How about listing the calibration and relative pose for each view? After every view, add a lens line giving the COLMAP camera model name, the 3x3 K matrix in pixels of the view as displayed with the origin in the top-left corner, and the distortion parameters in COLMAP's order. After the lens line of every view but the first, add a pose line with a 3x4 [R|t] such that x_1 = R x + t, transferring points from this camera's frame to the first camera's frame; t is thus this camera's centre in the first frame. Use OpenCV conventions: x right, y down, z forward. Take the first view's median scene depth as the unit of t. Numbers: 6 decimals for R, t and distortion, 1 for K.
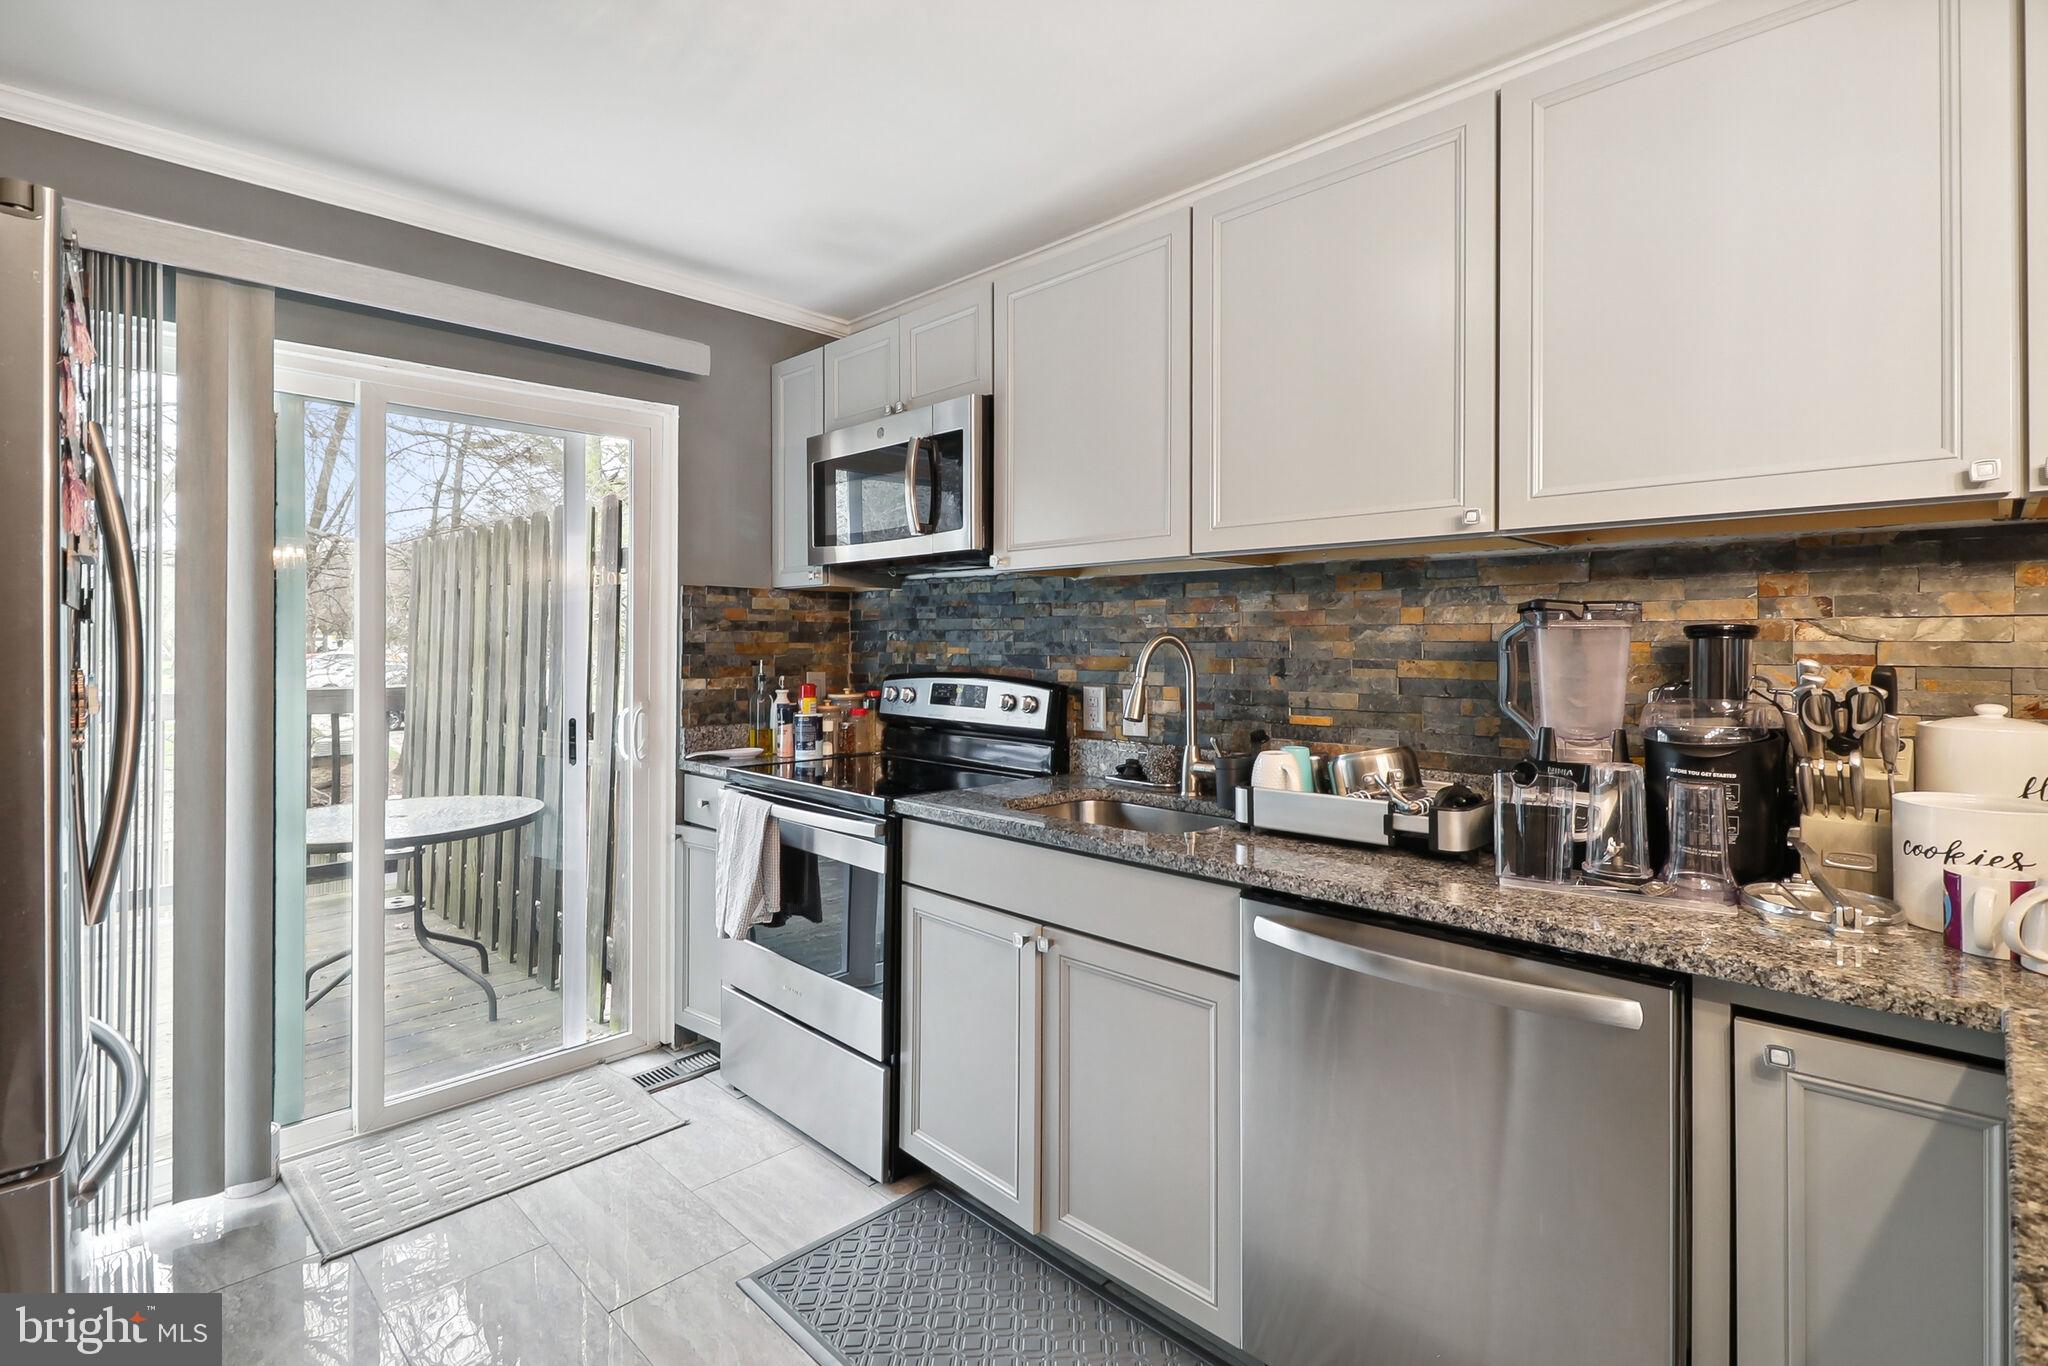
lens RADIAL K [[955.1, 0, 1005.8], [0, 955.1, 635.0], [0, 0, 1]] dist [0.009314, -0.007231]
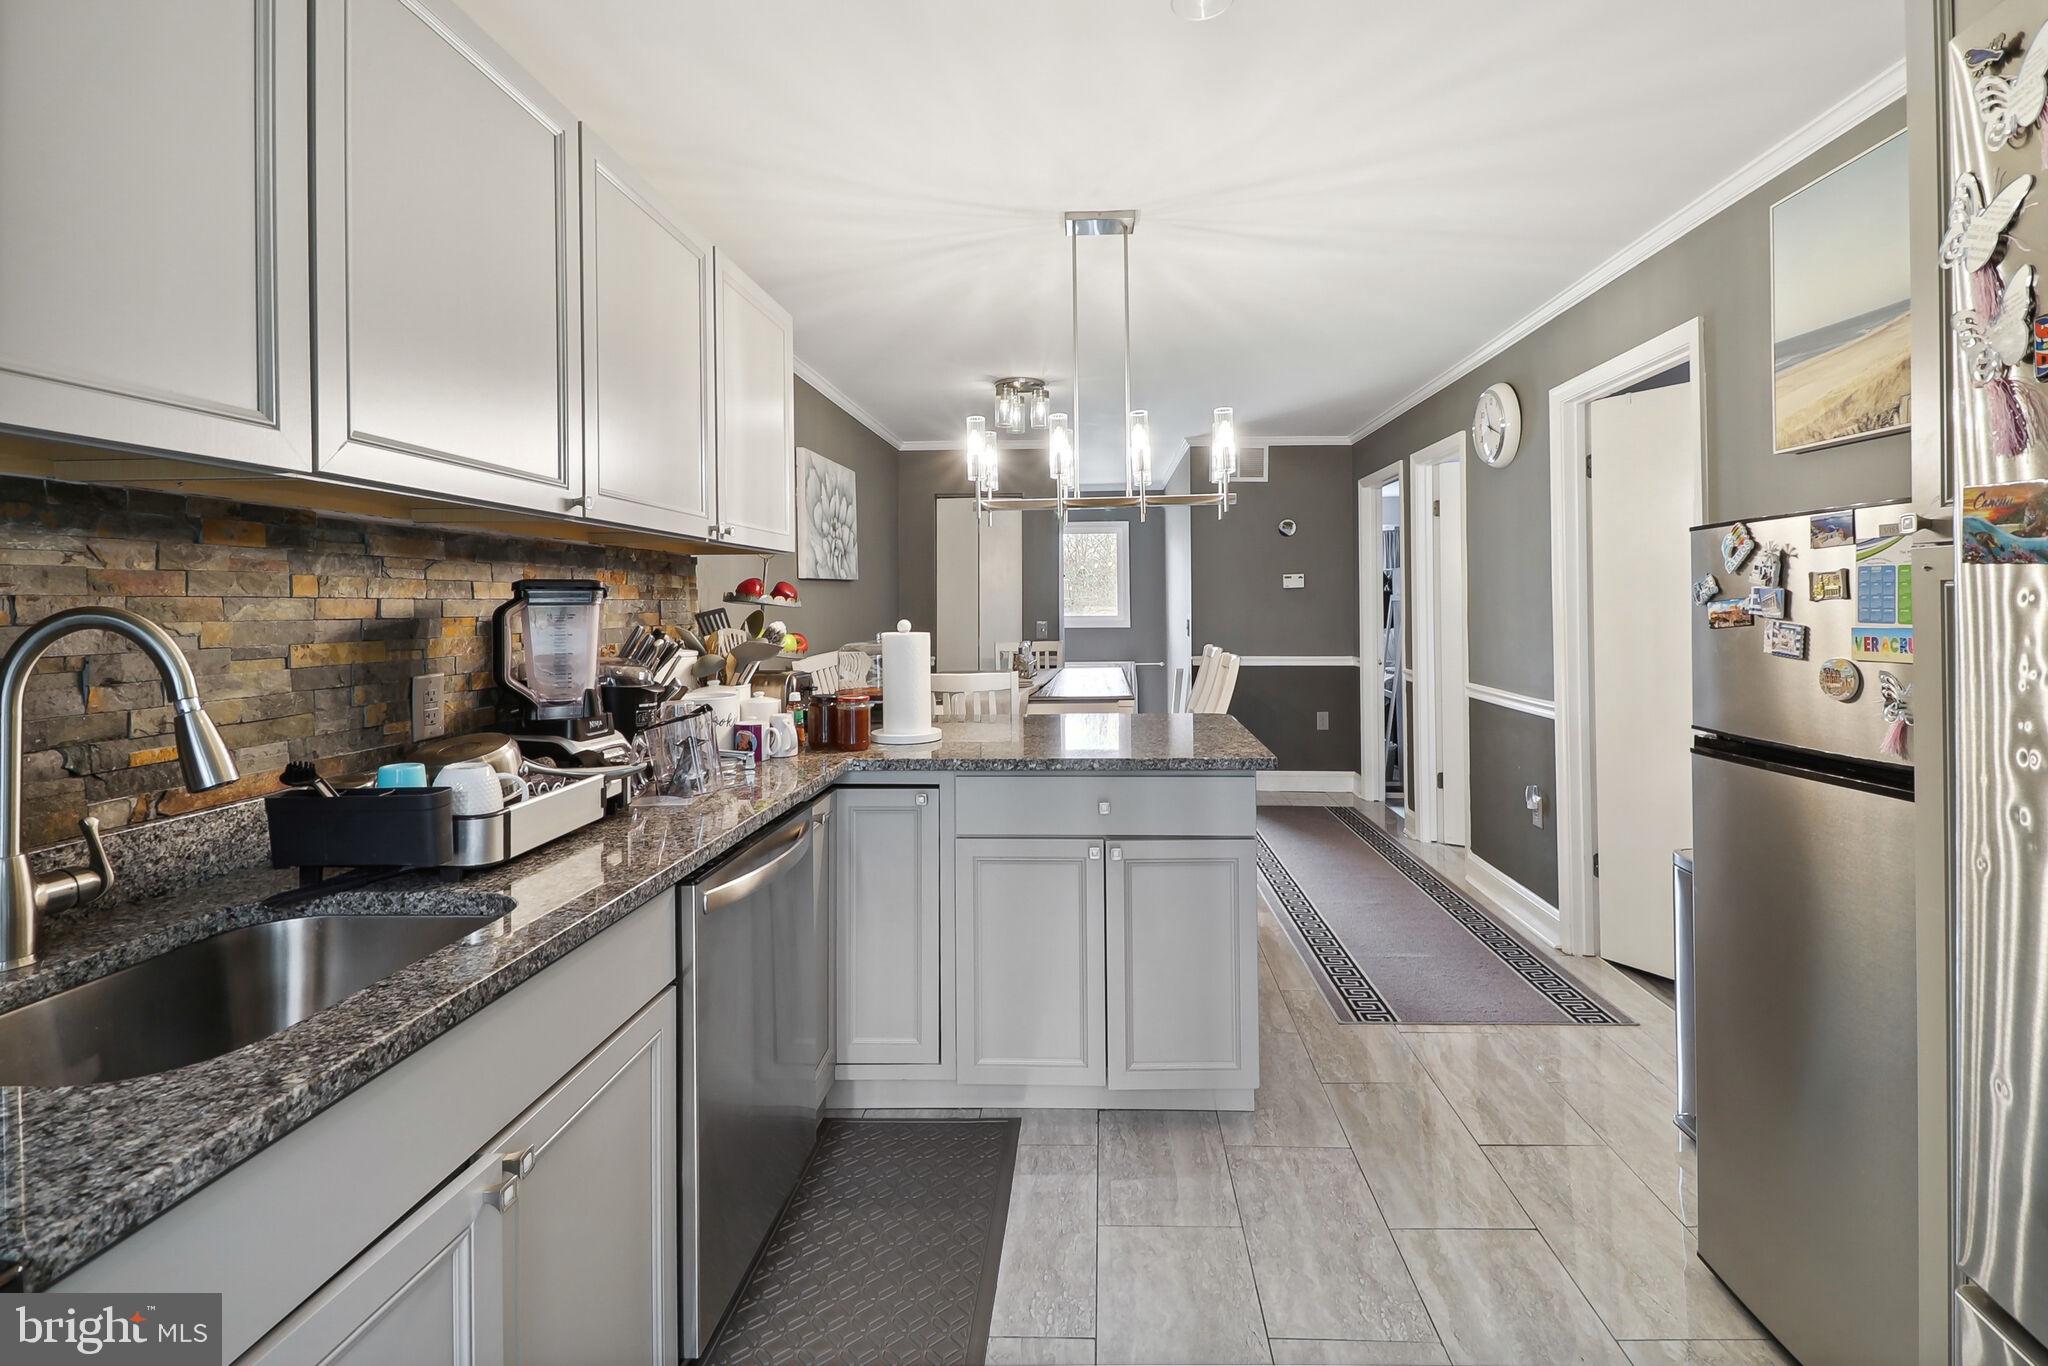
lens RADIAL K [[955.1, 0, 1069.2], [0, 955.1, 592.1], [0, 0, 1]] dist [0.009314, -0.007231]
pose [[-0.680941, 0.021500, 0.732023, -0.445132], [0.011255, 0.999758, -0.018893, 0.004777], [-0.732252, -0.004626, -0.681018, 0.867539]]
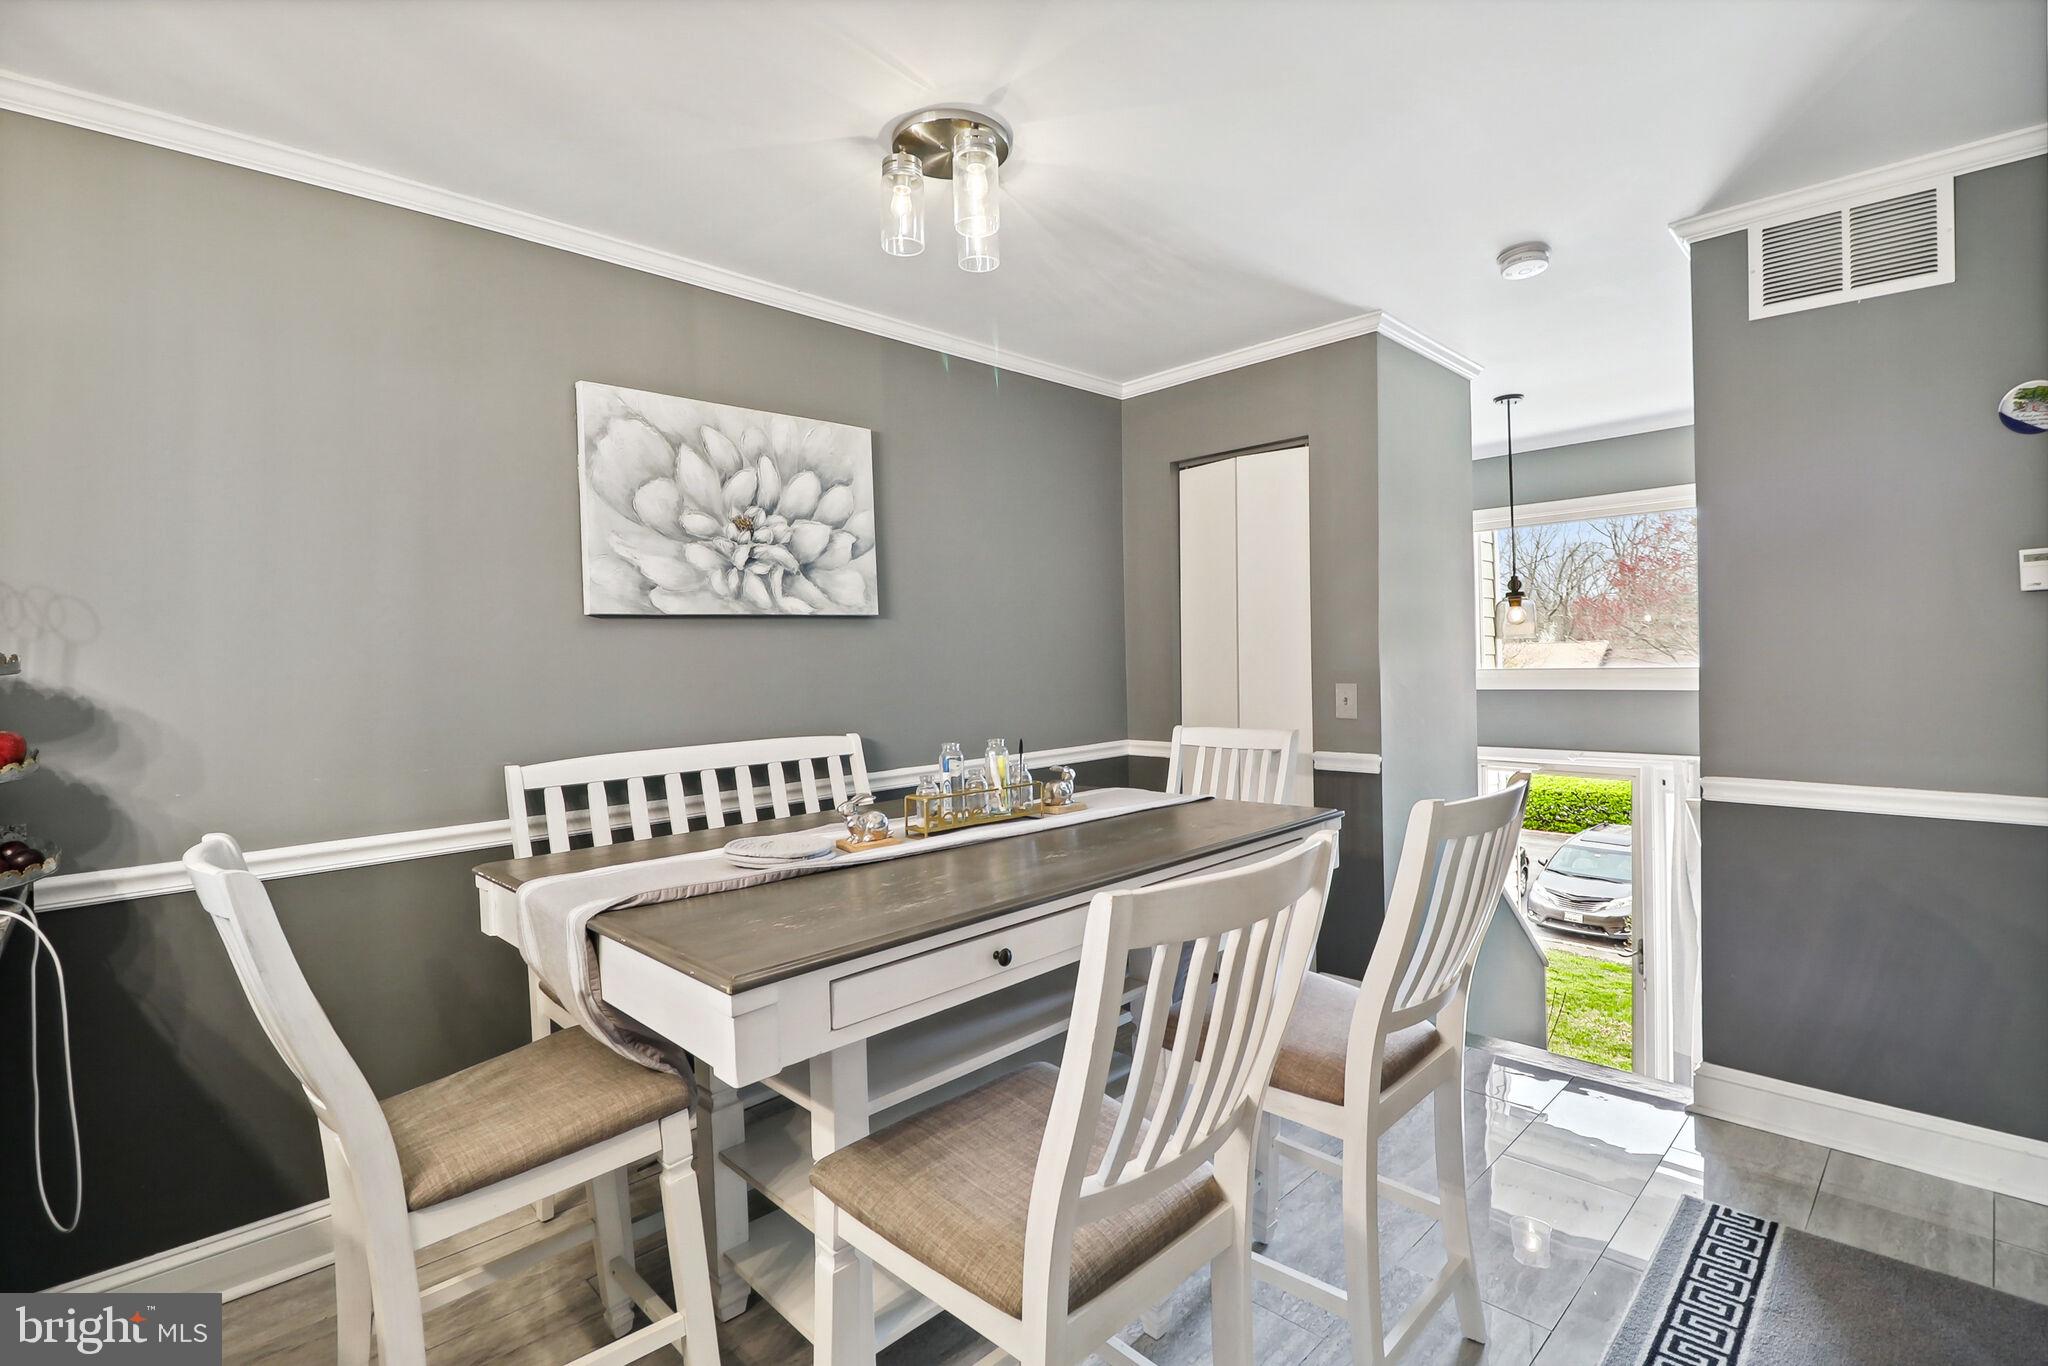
lens RADIAL K [[955.1, 0, 1021.4], [0, 955.1, 674.2], [0, 0, 1]] dist [0.009314, -0.007231]
pose [[0.016752, -0.009854, 0.999811, 0.180433], [0.016758, 0.999814, 0.009573, 0.002045], [-0.999719, 0.016595, 0.016914, -0.440504]]
